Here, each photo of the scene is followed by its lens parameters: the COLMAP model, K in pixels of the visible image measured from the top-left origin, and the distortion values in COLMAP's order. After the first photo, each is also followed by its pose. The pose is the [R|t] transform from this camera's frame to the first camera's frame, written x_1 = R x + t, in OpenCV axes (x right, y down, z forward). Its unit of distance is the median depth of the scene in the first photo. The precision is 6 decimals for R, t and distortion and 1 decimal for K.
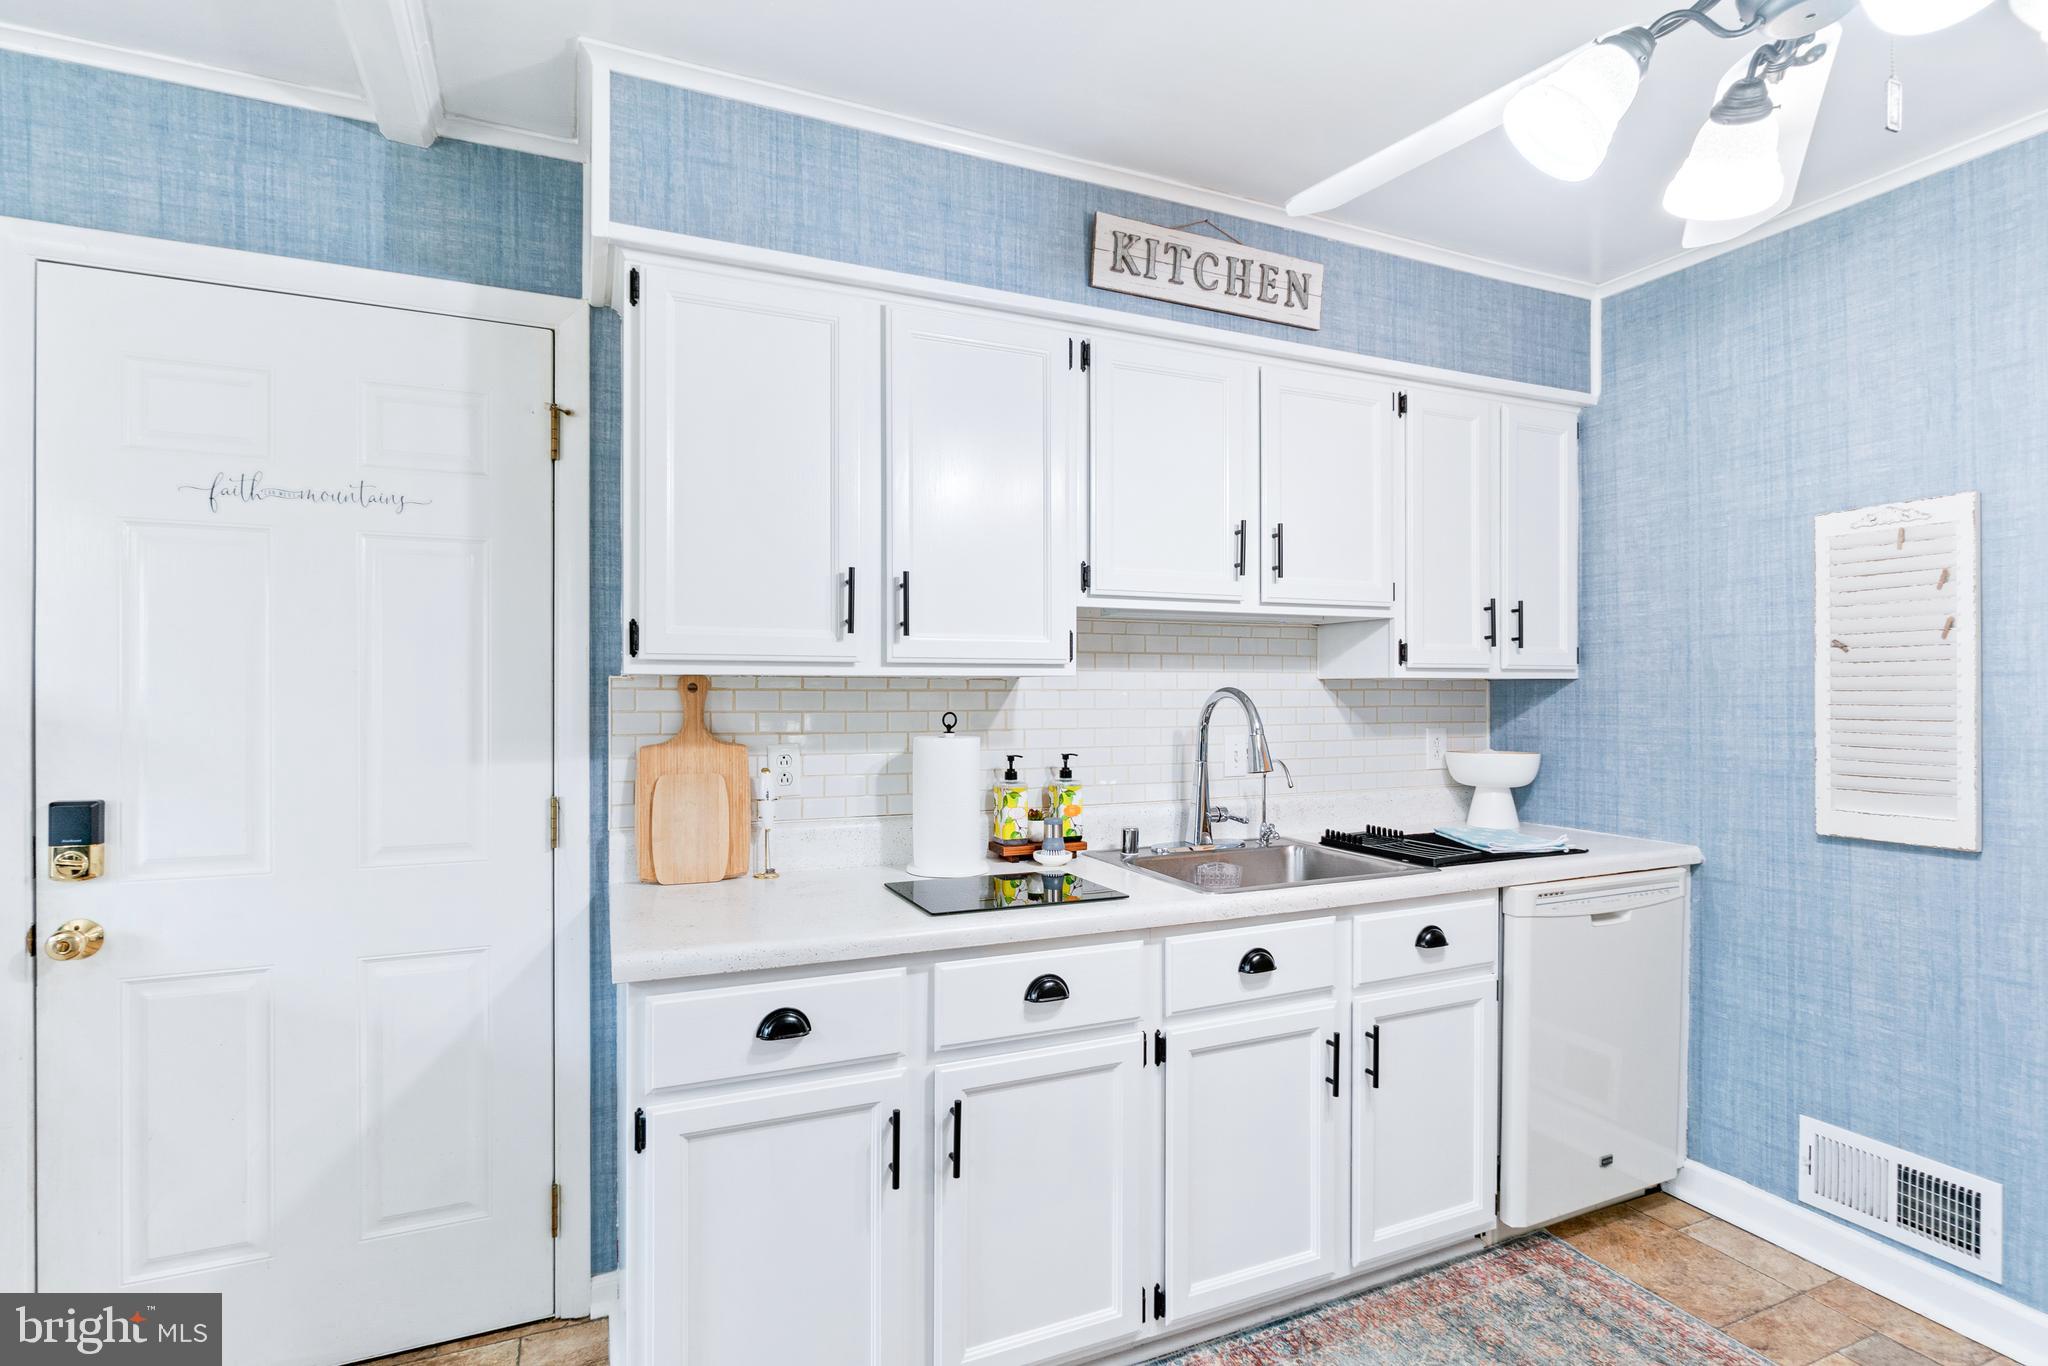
lens RADIAL K [[981.8, 0, 1027.9], [0, 981.8, 691.7], [0, 0, 1]] dist [-0.000323, -0.001235]
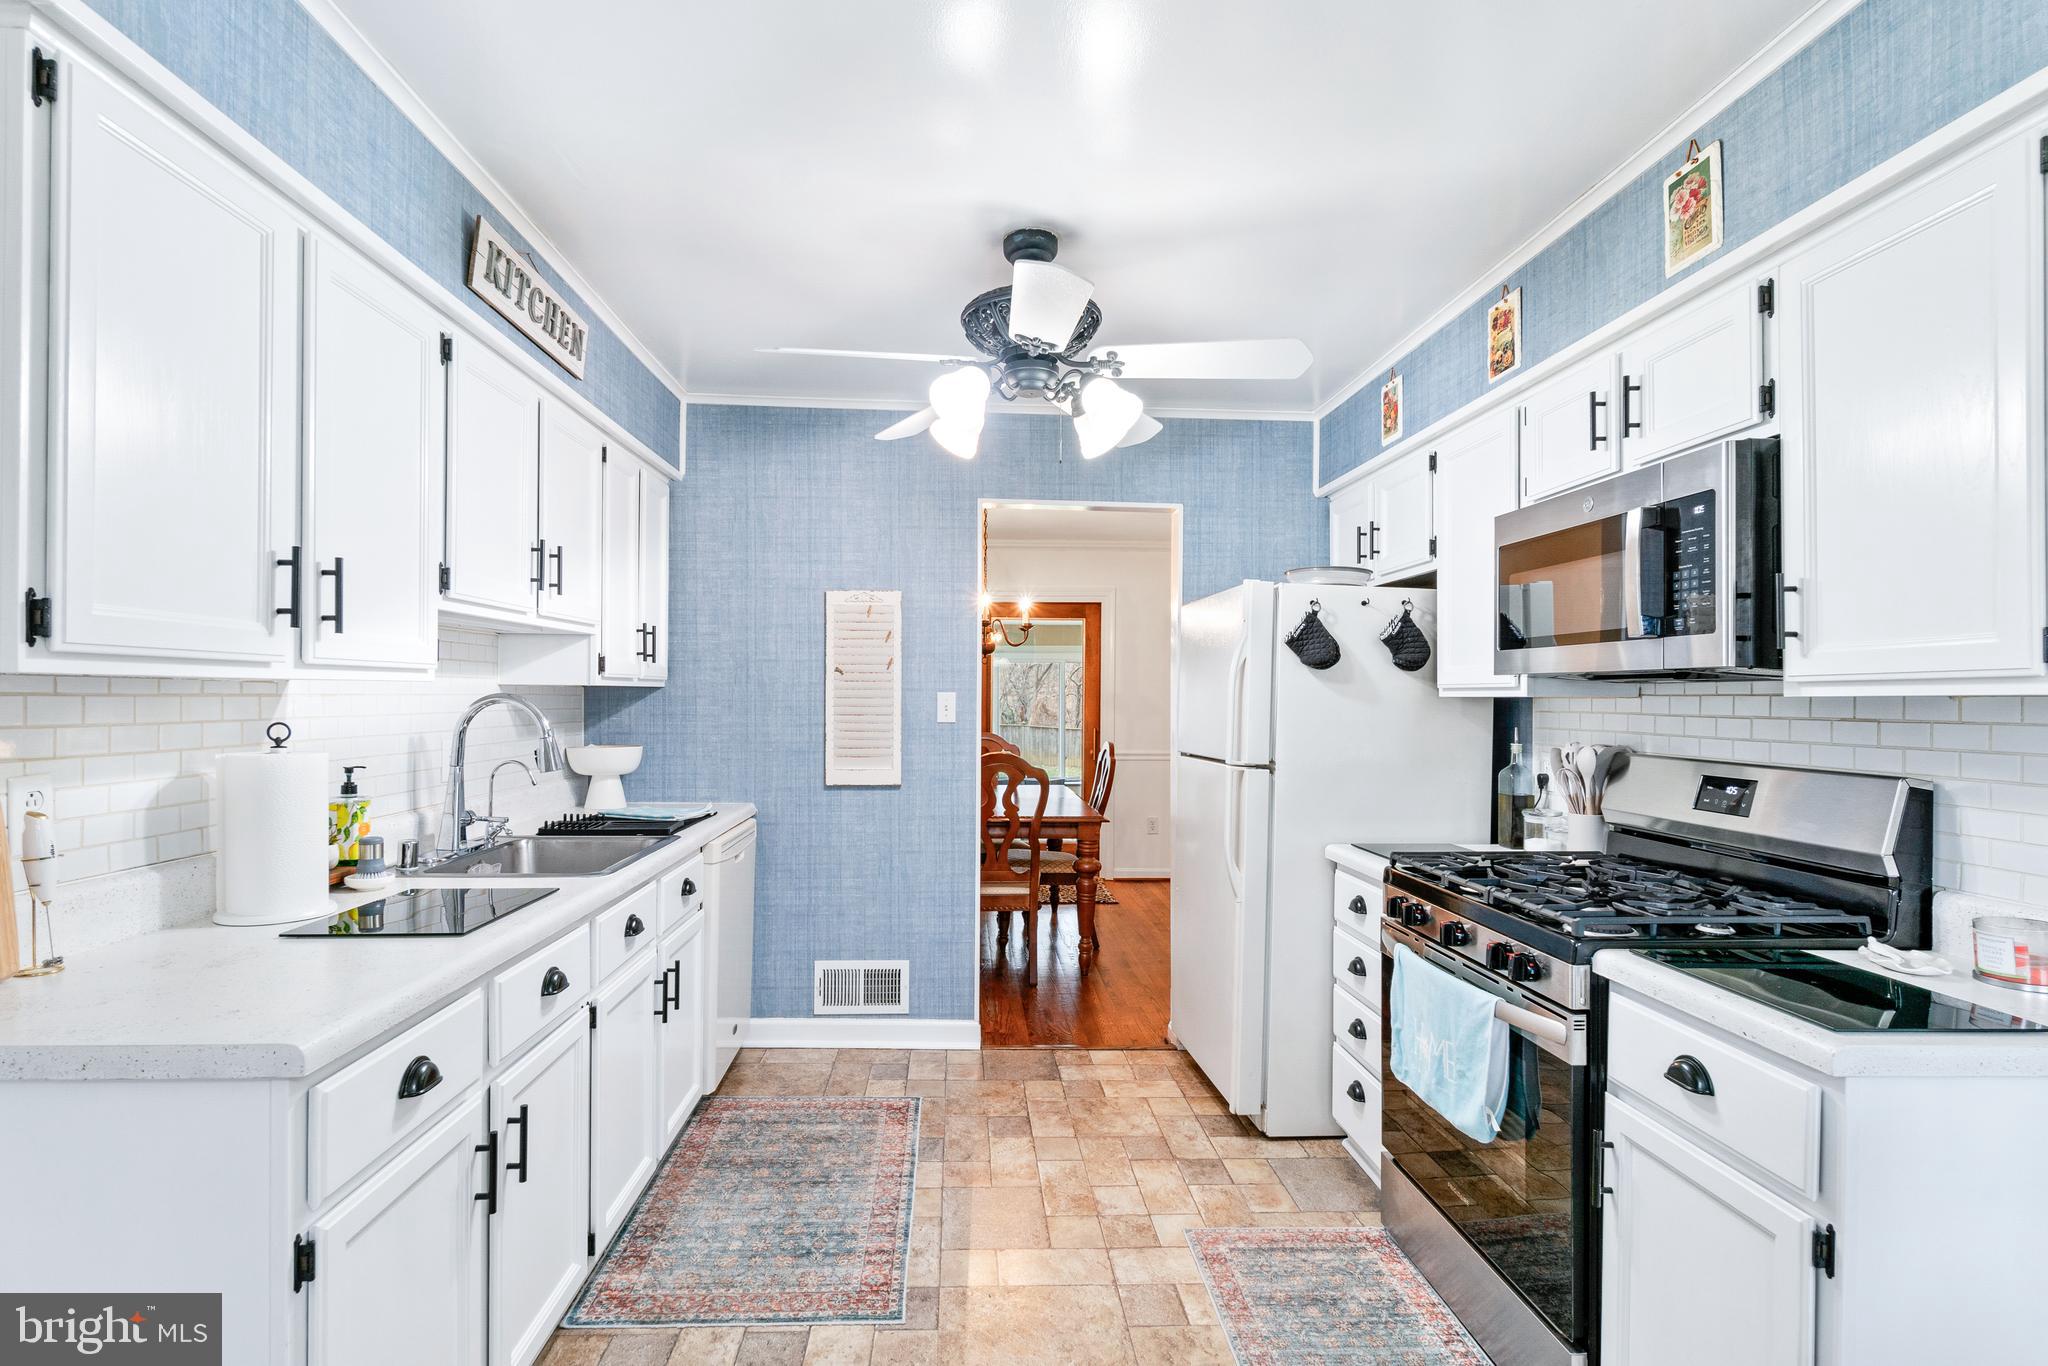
lens RADIAL K [[981.8, 0, 1027.9], [0, 981.8, 691.7], [0, 0, 1]] dist [-0.000323, -0.001235]
pose [[0.341332, 0.007170, 0.939915, -0.627643], [-0.008961, 0.999950, -0.004374, -0.006924], [-0.939900, -0.006929, 0.341379, 0.127934]]
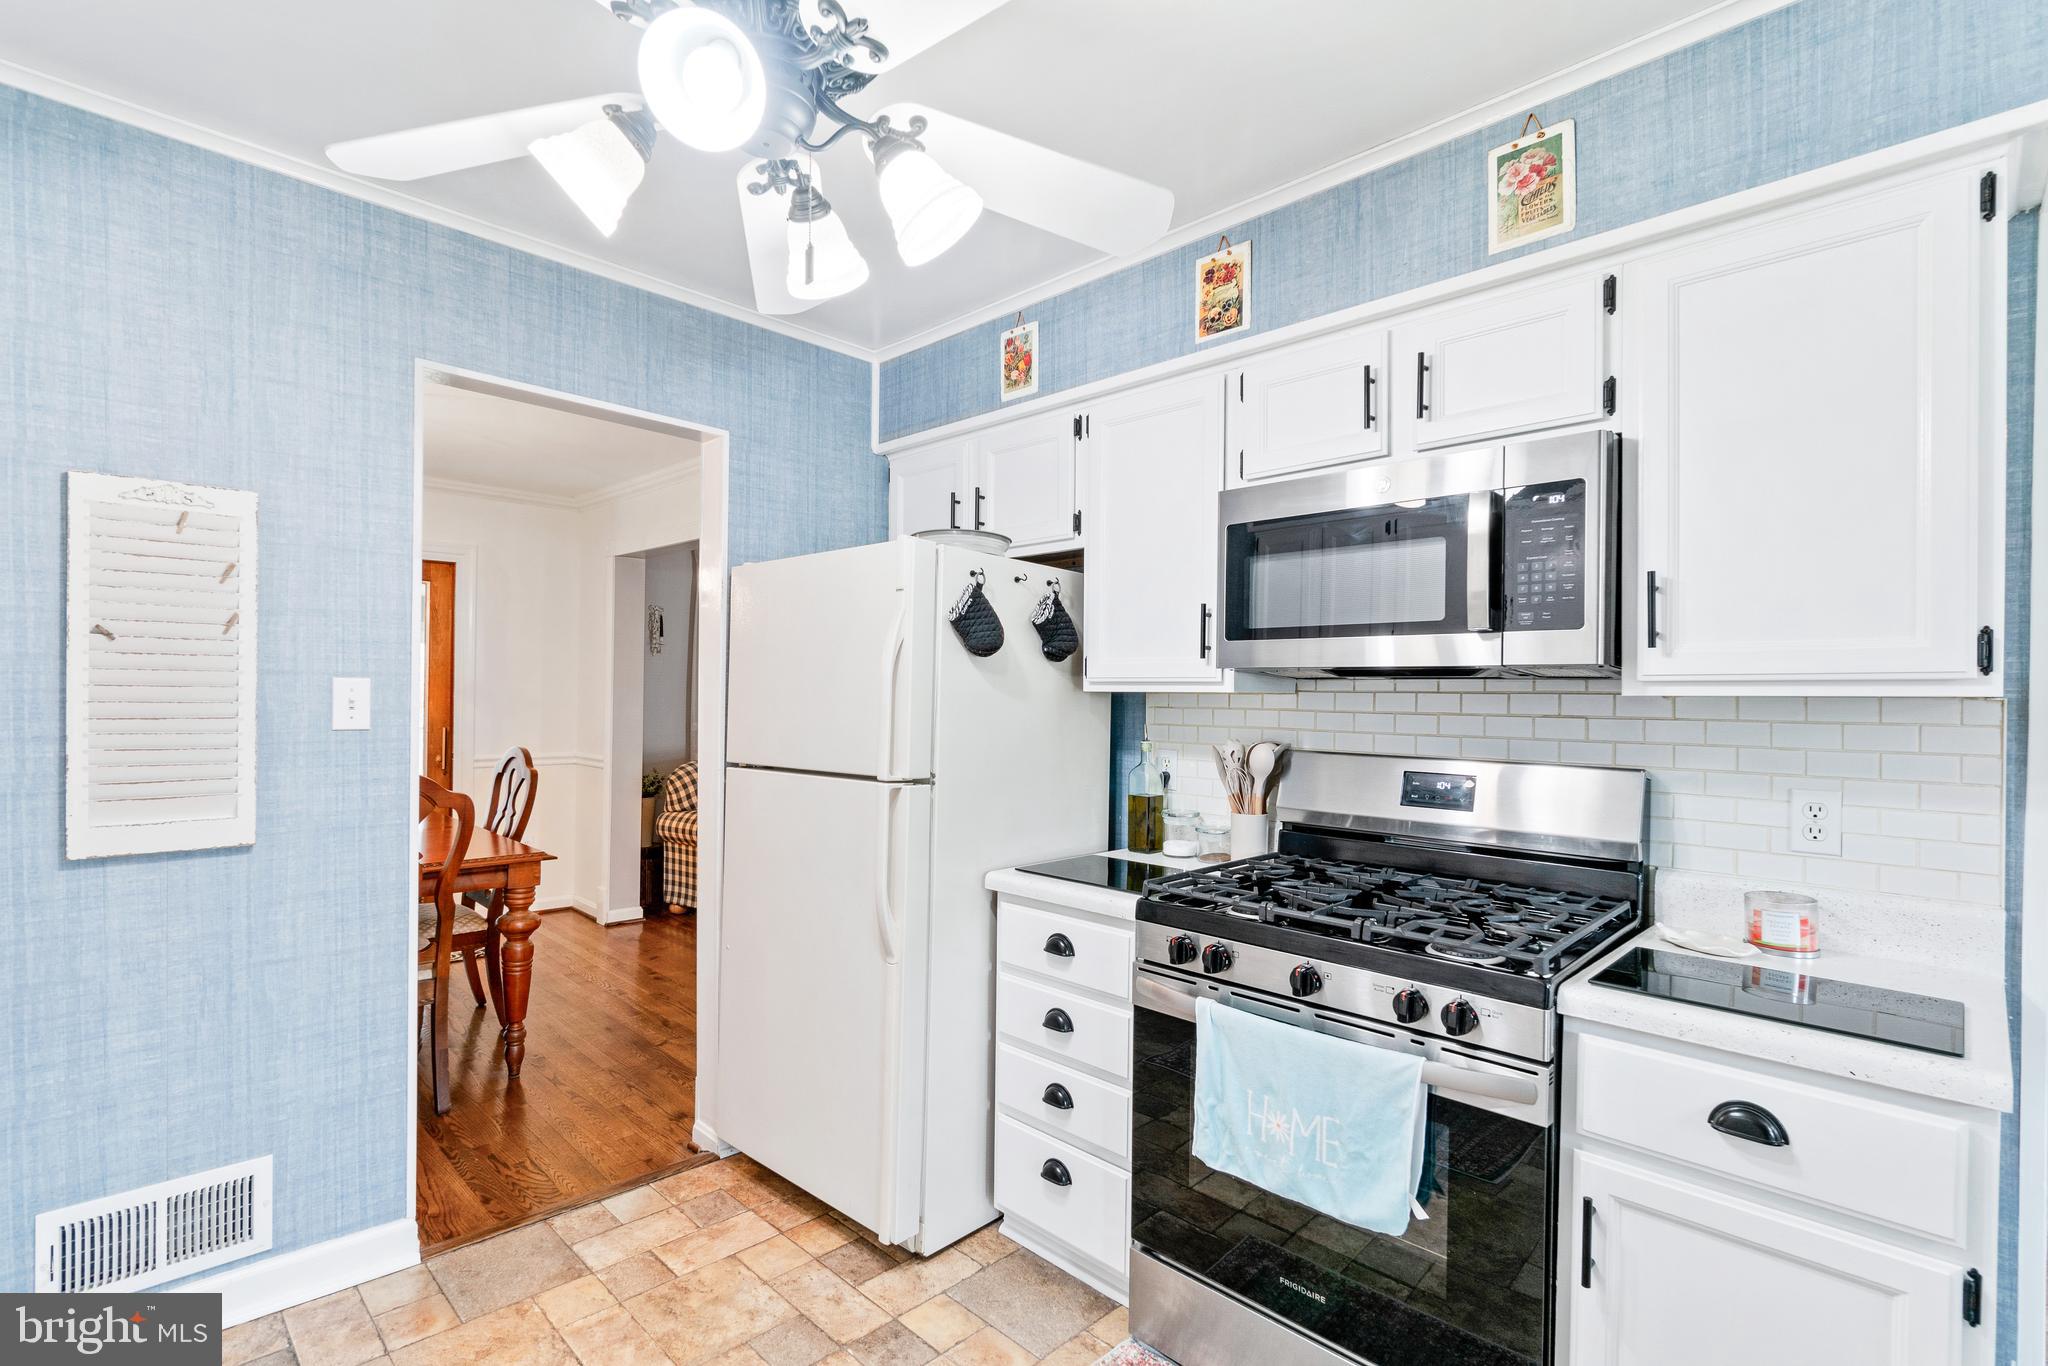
lens RADIAL K [[946.1, 0, 1021.9], [0, 946.1, 695.5], [0, 0, 1]] dist [-0.005976, 0.001451]
pose [[-0.359101, -0.005399, 0.933283, -0.216434], [-0.015670, 0.999877, -0.000246, -0.004509], [-0.933167, -0.014712, -0.359142, 0.548056]]
